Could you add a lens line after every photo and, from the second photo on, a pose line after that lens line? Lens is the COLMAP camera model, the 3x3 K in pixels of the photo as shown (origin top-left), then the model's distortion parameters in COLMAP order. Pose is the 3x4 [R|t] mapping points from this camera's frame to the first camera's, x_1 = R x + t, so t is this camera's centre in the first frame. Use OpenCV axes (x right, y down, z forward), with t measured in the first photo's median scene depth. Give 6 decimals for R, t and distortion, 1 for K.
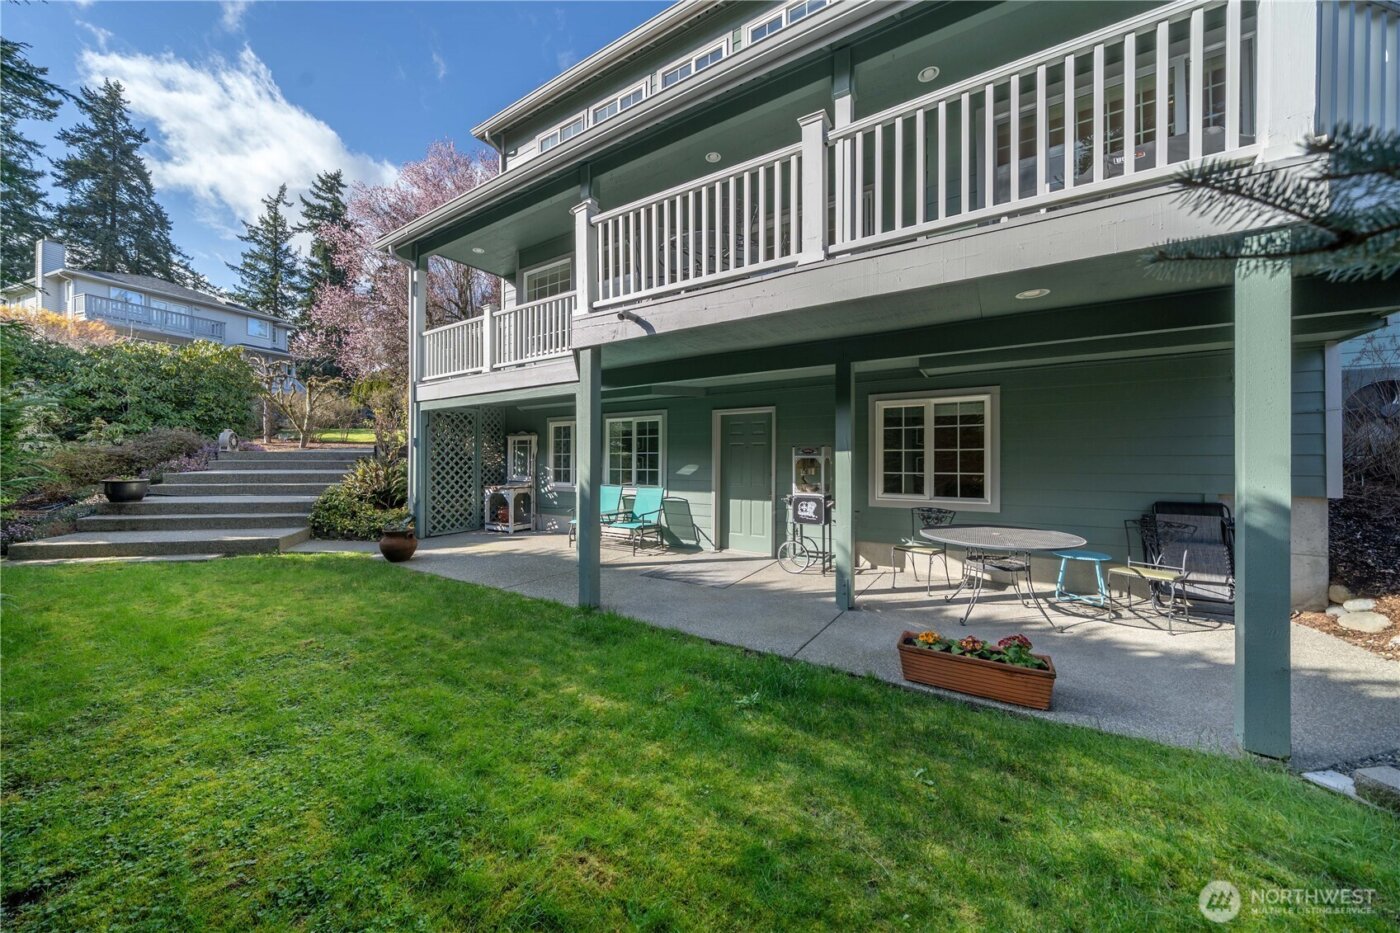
lens RADIAL K [[486.9, 0, 699.4], [0, 486.9, 459.3], [0, 0, 1]] dist [-0.002014, 0.000018]
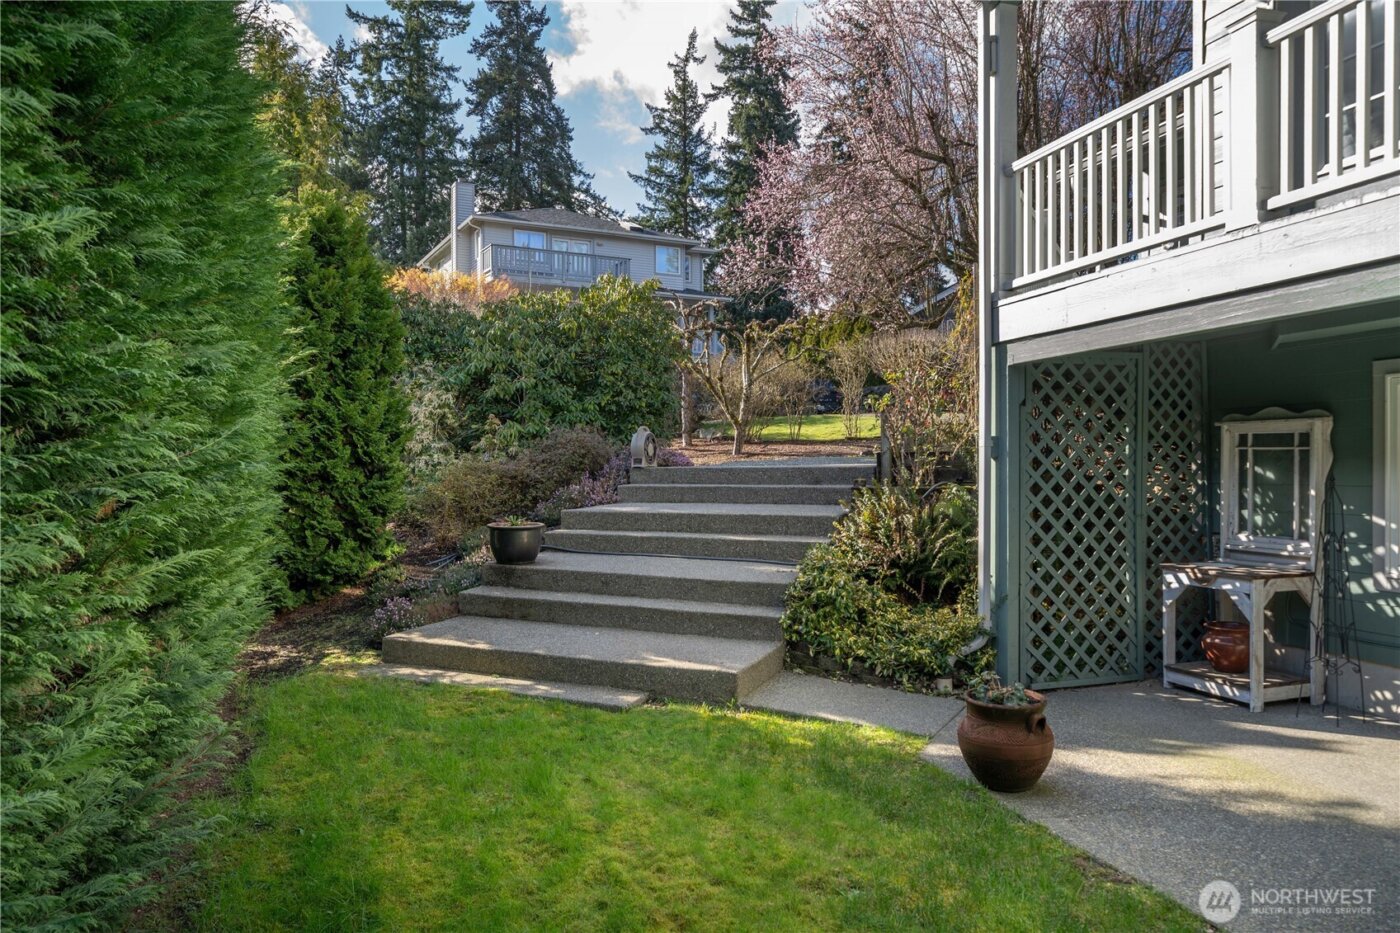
lens RADIAL K [[963.1, 0, 700.0], [0, 963.1, 466.5], [0, 0, 1]] dist [0.003581, -0.000107]
pose [[0.765763, -0.003551, -0.643113, -0.136906], [0.006657, 0.999975, 0.002405, -0.011746], [0.643089, -0.006123, 0.765767, 0.129448]]
